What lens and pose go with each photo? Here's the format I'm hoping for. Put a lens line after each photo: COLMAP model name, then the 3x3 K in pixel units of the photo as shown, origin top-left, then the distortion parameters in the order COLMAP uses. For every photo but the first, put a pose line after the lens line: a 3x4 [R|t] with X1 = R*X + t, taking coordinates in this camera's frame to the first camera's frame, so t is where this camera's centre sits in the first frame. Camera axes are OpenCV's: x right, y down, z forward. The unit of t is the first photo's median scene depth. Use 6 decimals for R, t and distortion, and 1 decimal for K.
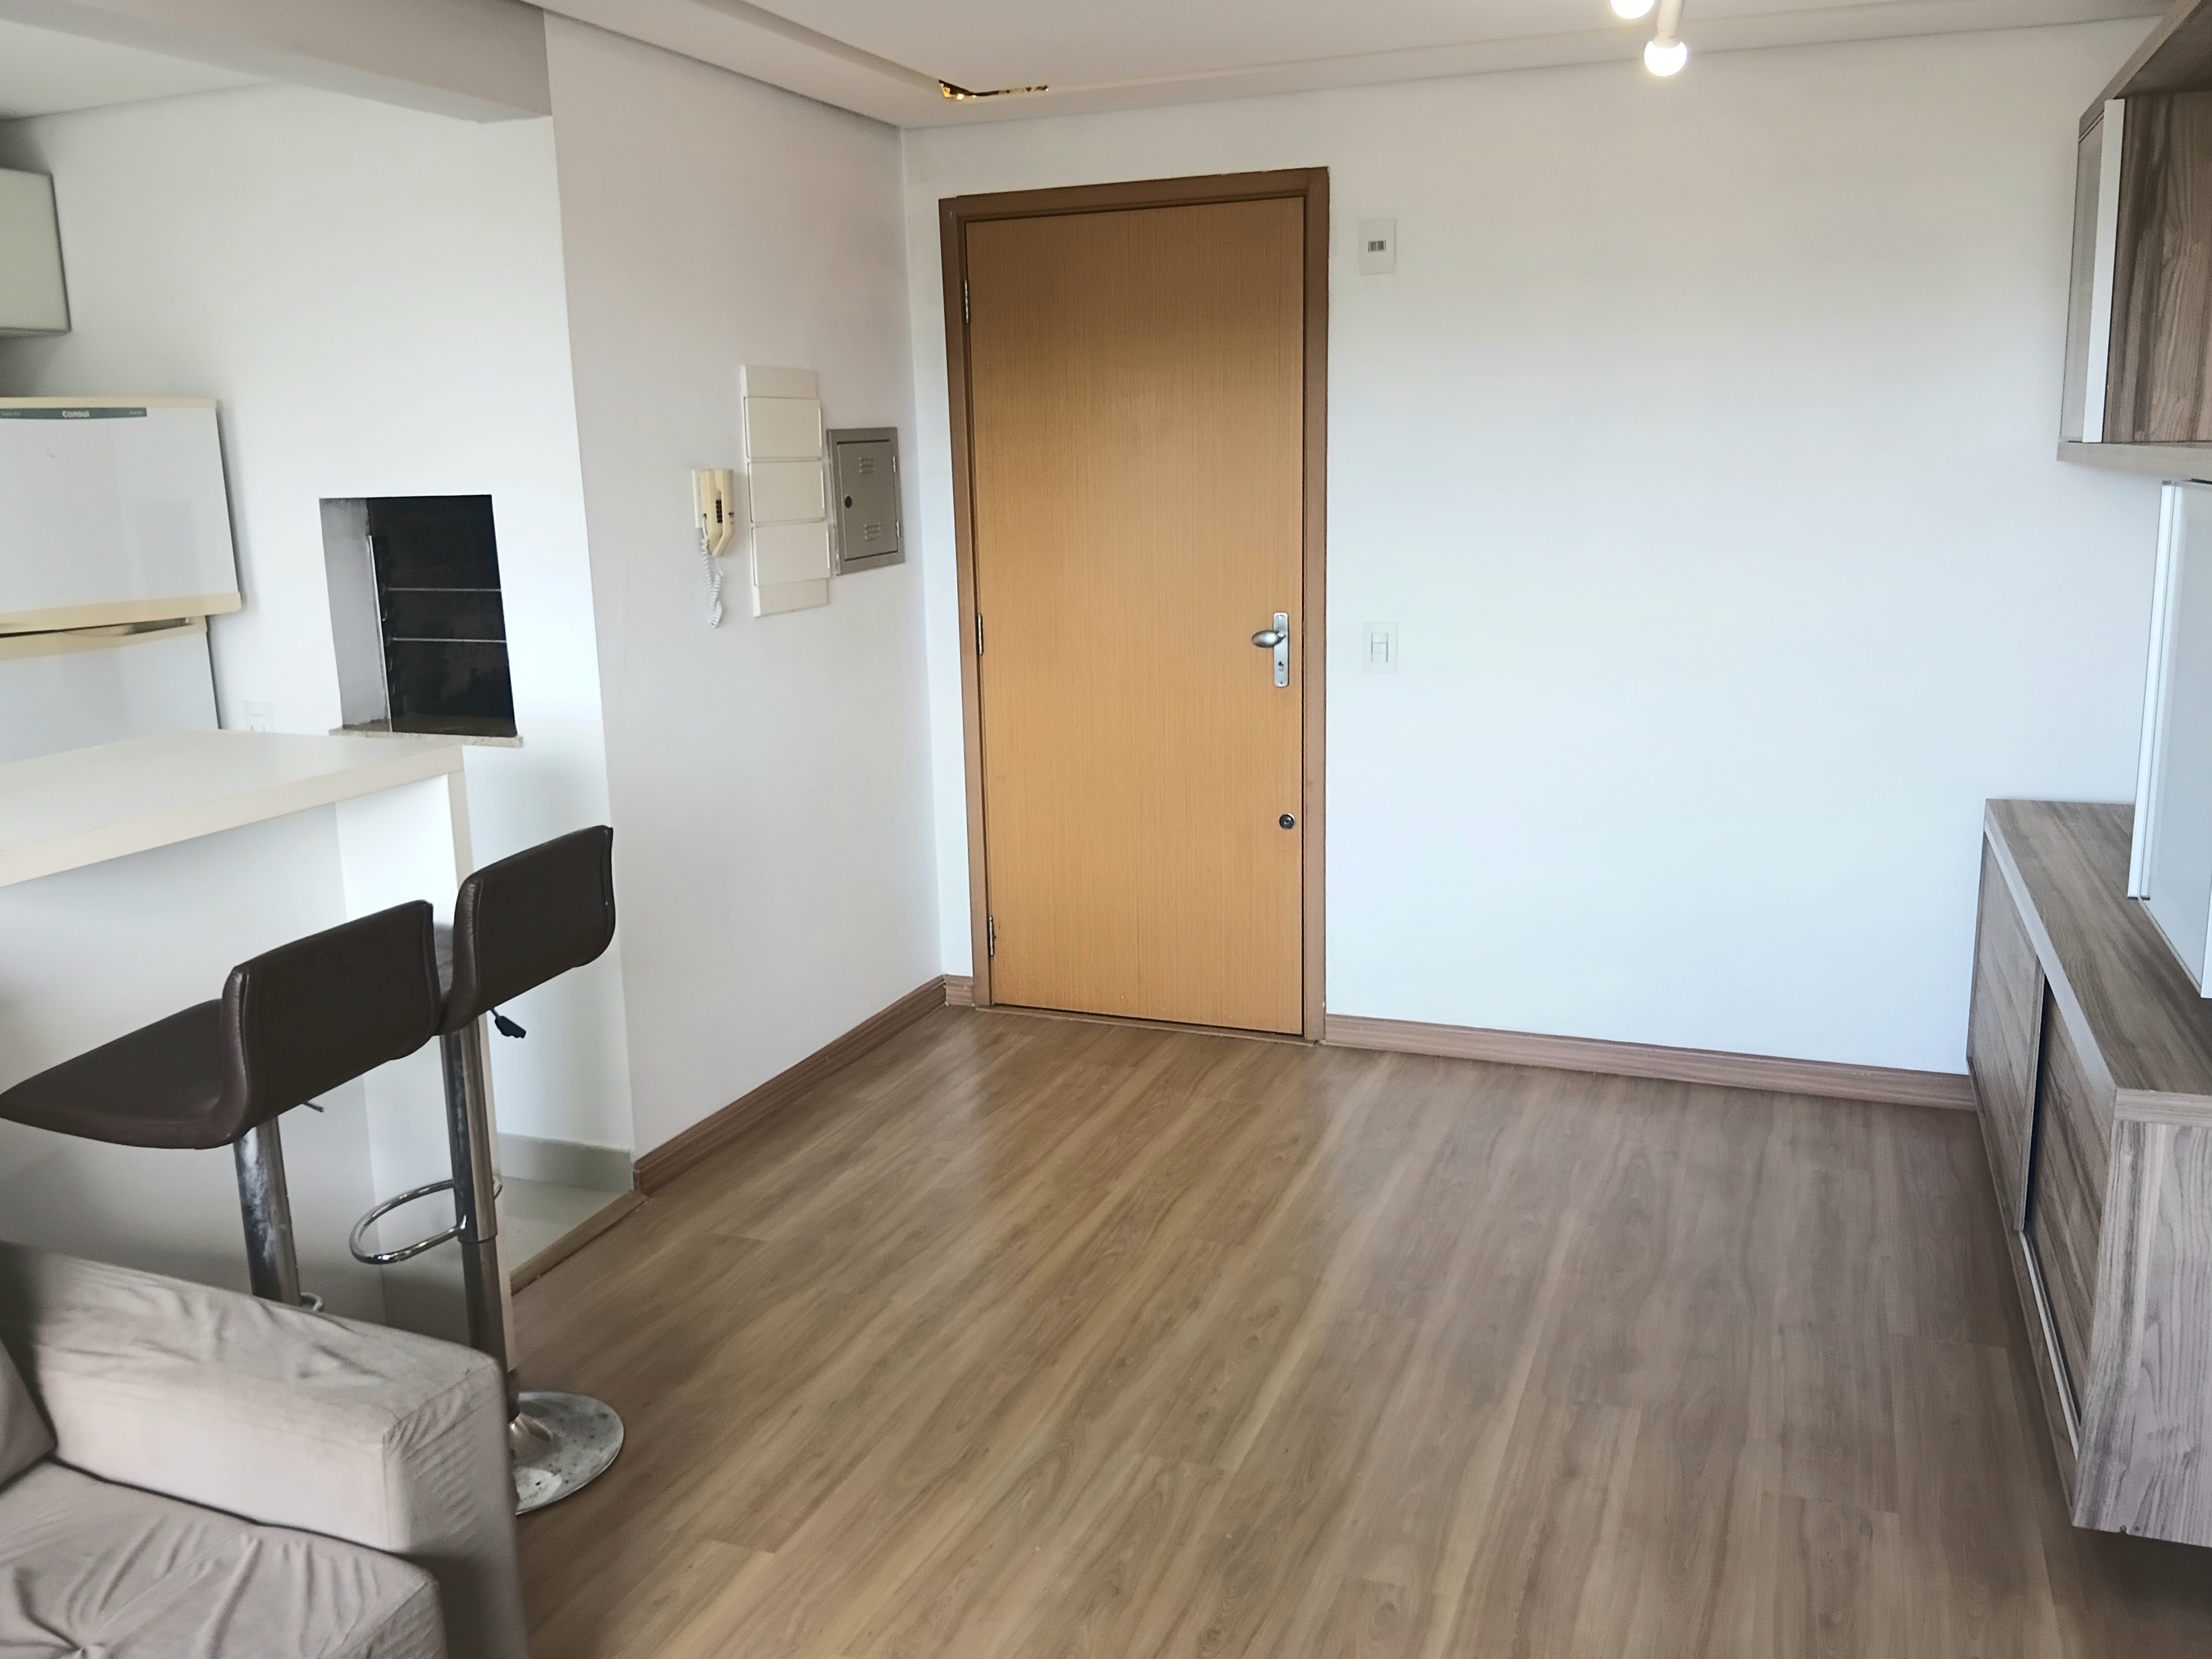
lens RADIAL K [[1820.5, 0, 1106.0], [0, 1820.5, 829.5], [0, 0, 1]] dist [0.084467, -0.169751]
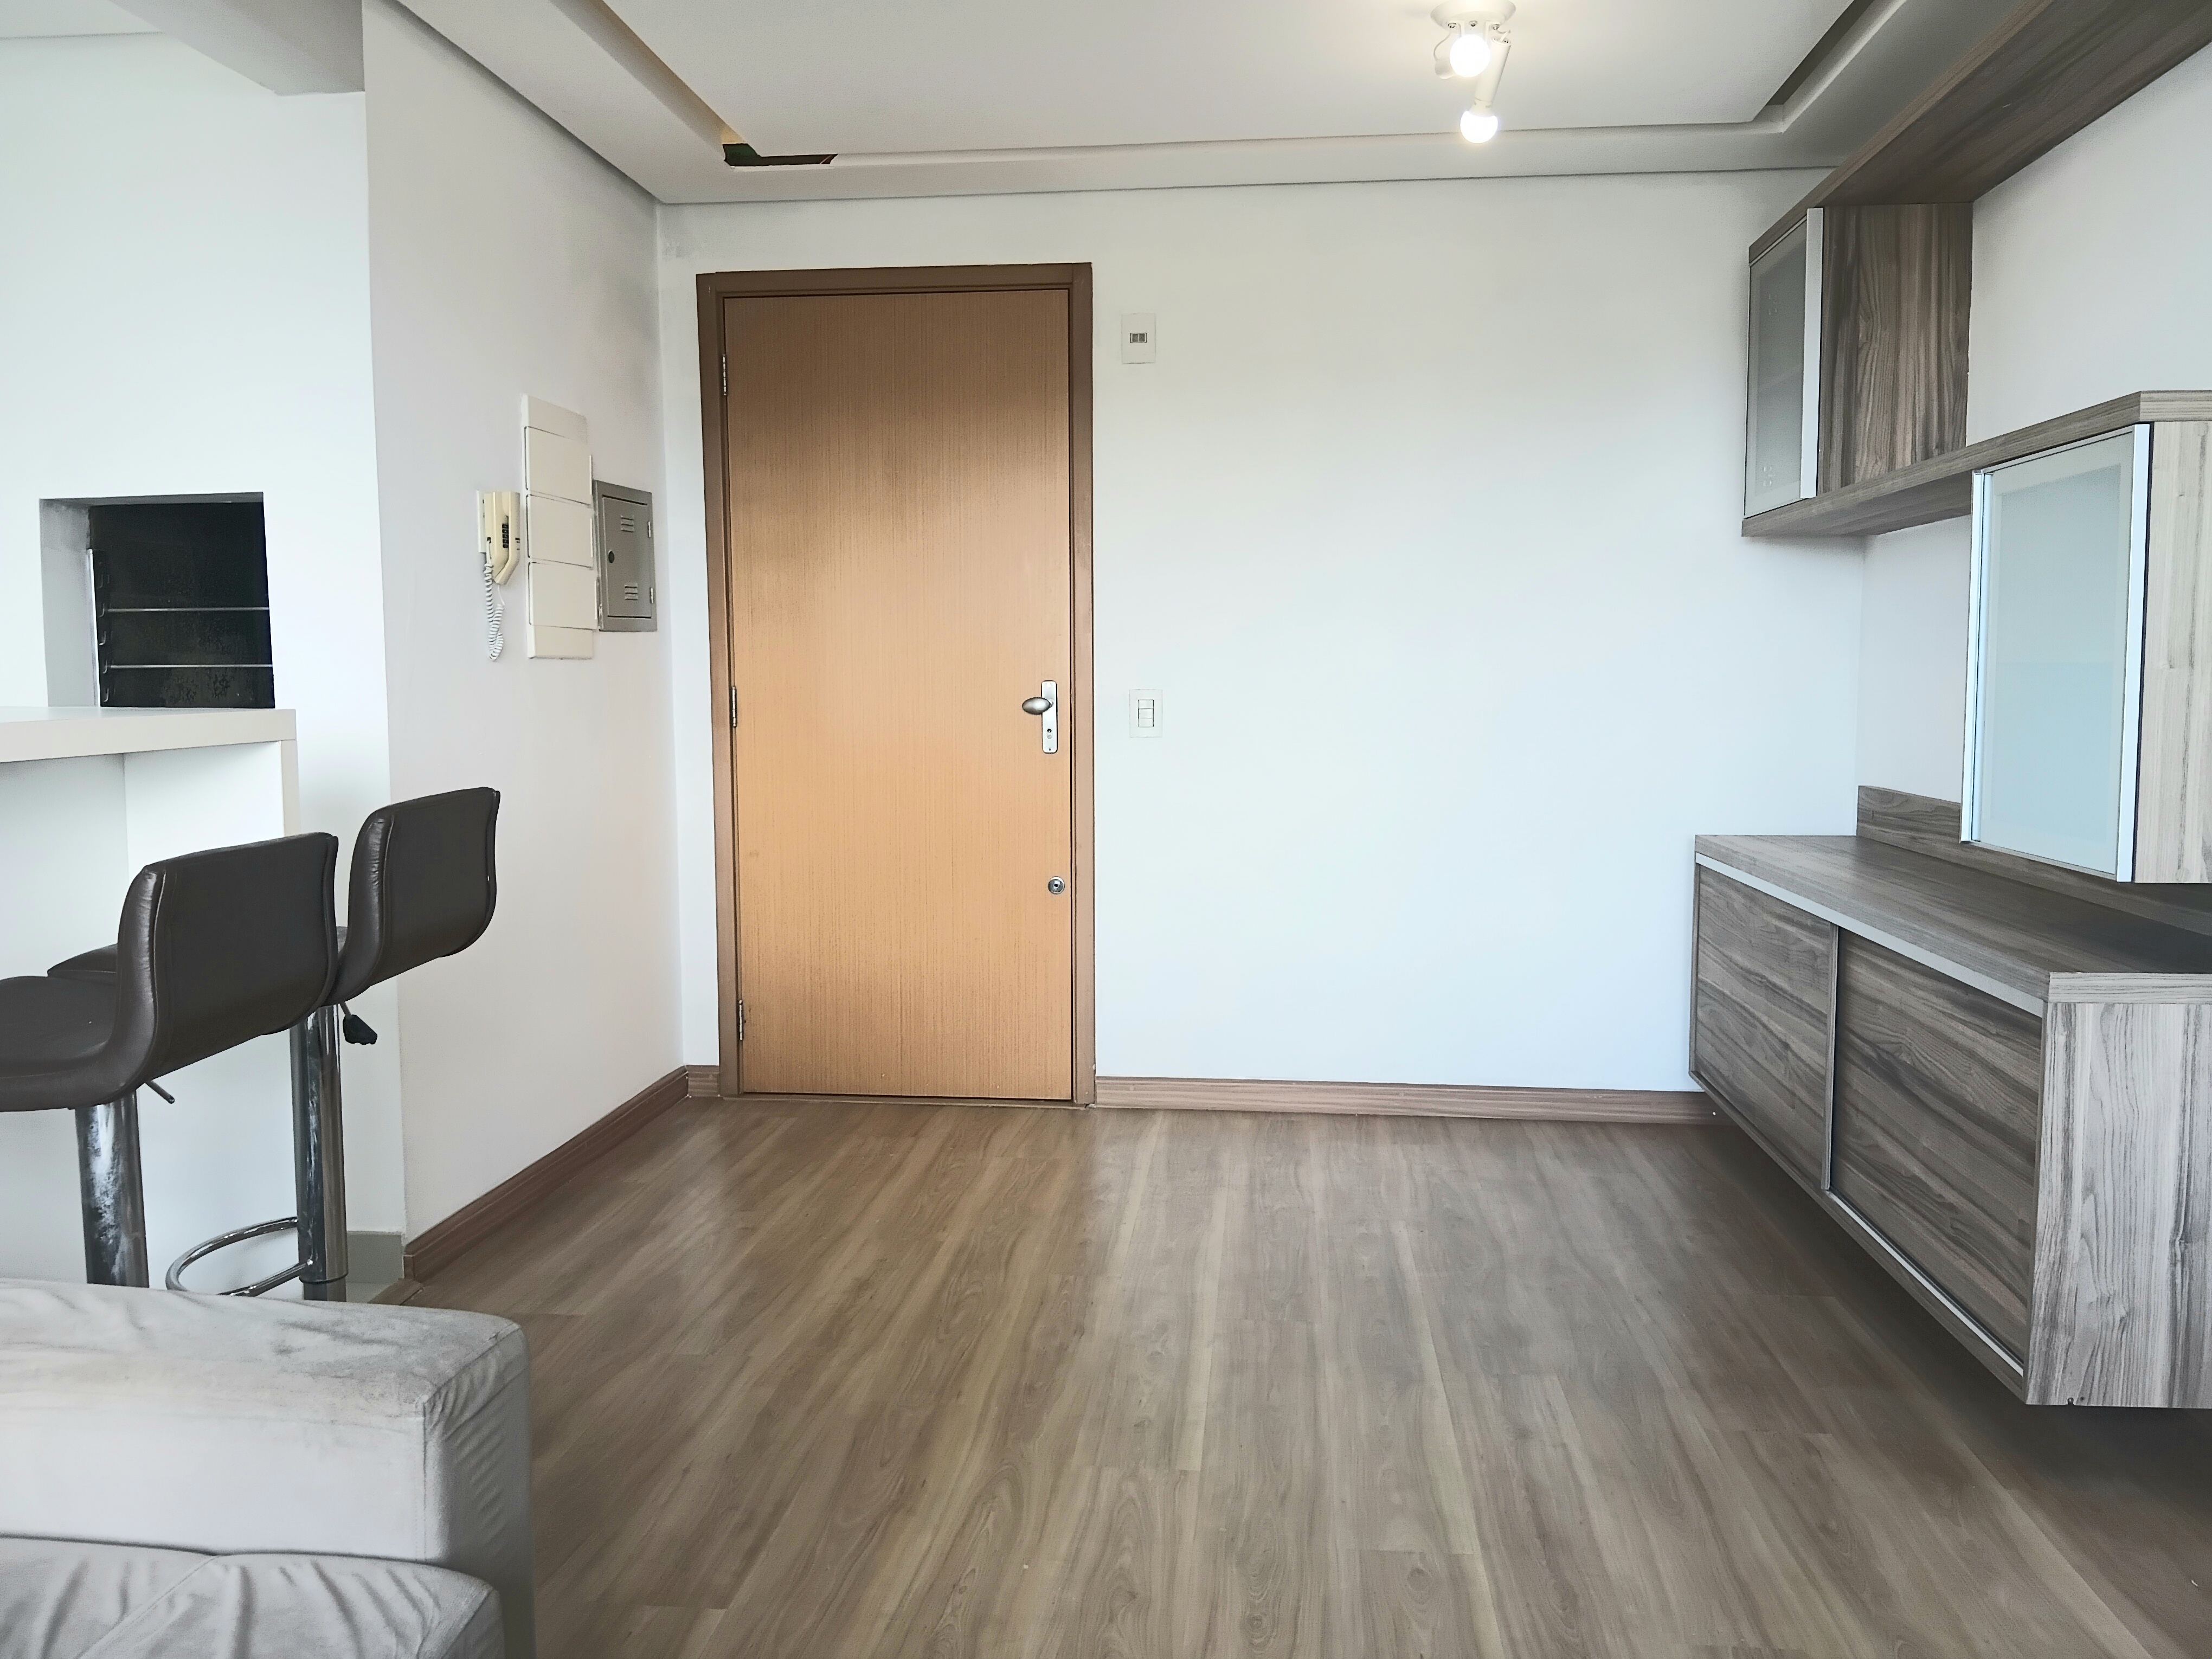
lens RADIAL K [[1691.1, 0, 1106.0], [0, 1691.1, 829.5], [0, 0, 1]] dist [0.082931, -0.170439]
pose [[0.962929, -0.002956, 0.269739, -0.169681], [0.035783, 0.992503, -0.116861, 0.100254], [-0.267371, 0.122181, 0.955816, 0.111004]]
